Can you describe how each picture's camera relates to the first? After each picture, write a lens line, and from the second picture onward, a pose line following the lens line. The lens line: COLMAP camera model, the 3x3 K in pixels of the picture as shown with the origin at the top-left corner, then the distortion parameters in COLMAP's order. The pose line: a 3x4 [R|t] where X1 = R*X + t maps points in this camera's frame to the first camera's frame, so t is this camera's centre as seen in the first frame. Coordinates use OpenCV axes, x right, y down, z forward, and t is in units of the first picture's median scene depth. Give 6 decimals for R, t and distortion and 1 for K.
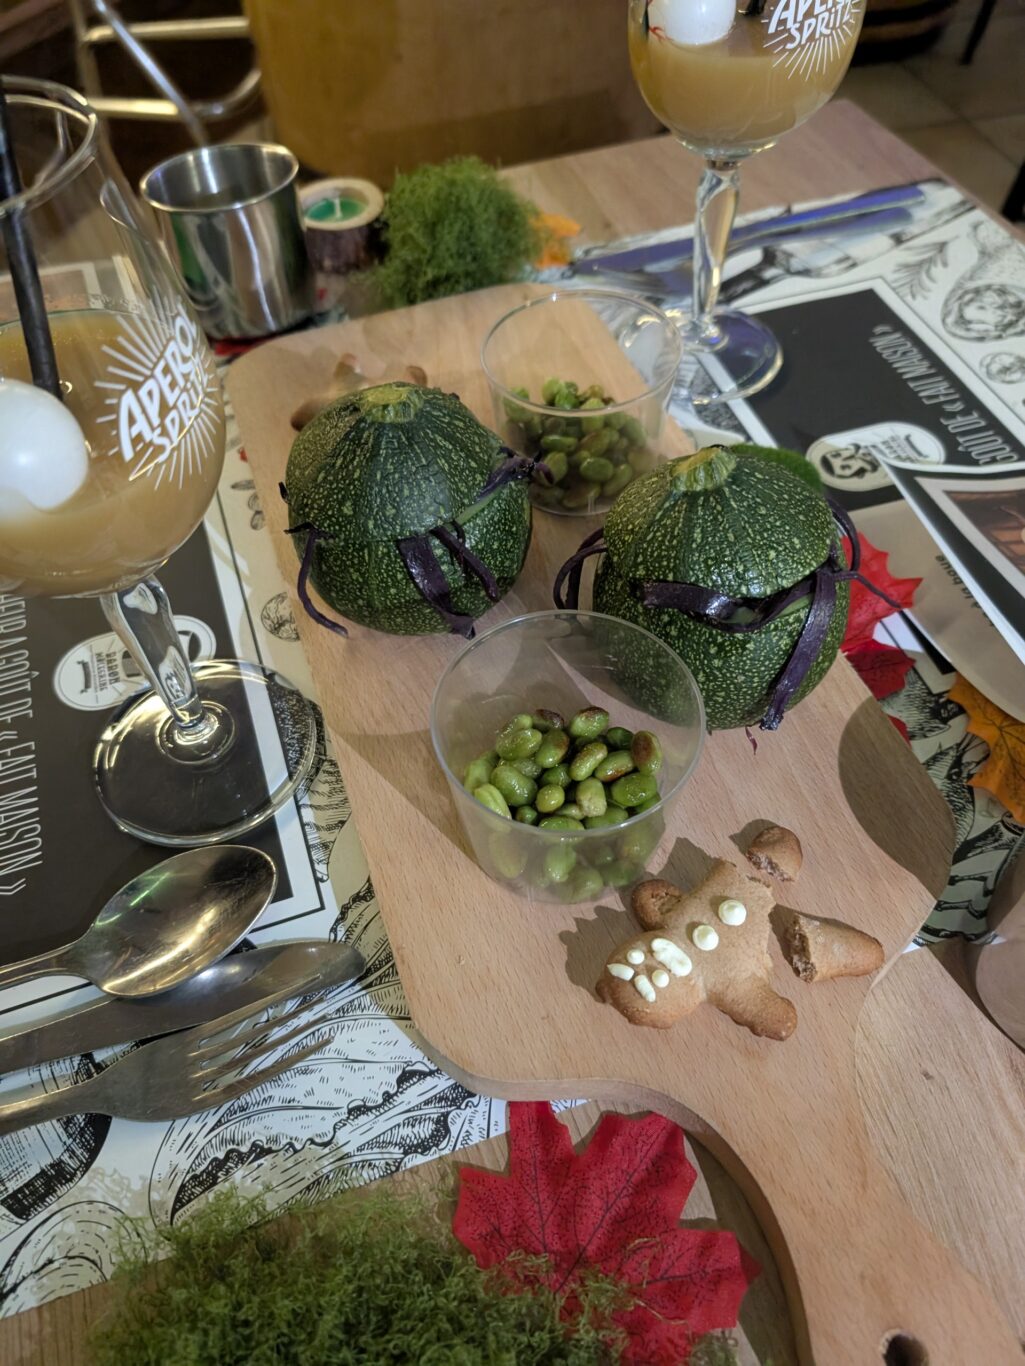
lens RADIAL K [[1023.6, 0, 504.7], [0, 1023.6, 689.2], [0, 0, 1]] dist [-0.016420, 0.008267]
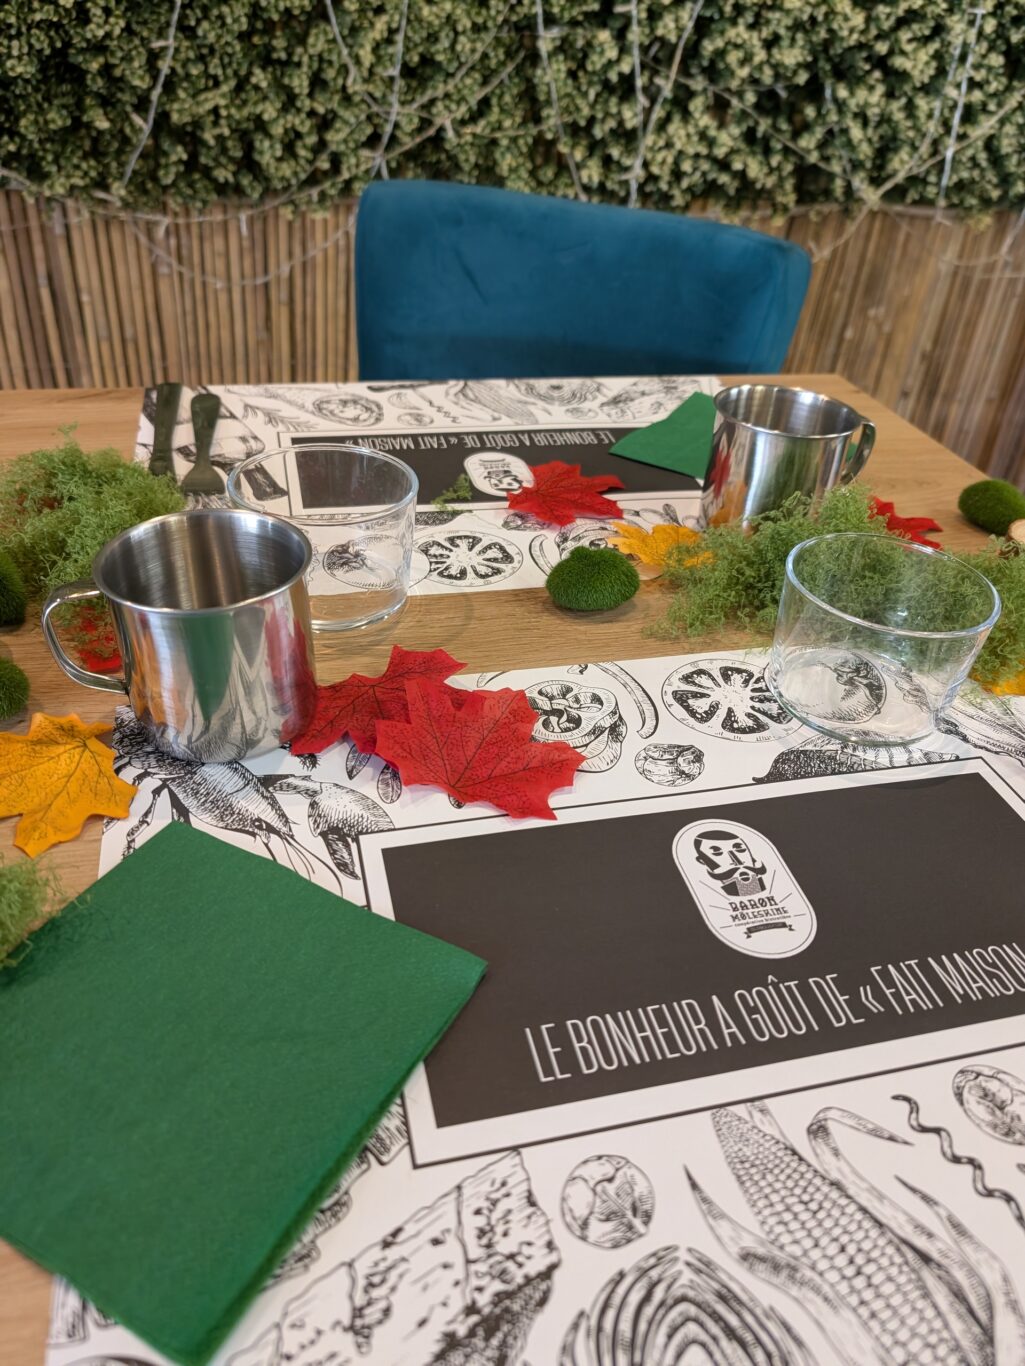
lens RADIAL K [[1023.6, 0, 509.7], [0, 1023.6, 682.8], [0, 0, 1]] dist [-0.016420, 0.008267]
pose [[0.074621, -0.533988, 0.842193, -1.163898], [0.745787, 0.590531, 0.308344, -0.620189], [-0.661992, 0.605088, 0.442307, 0.744967]]
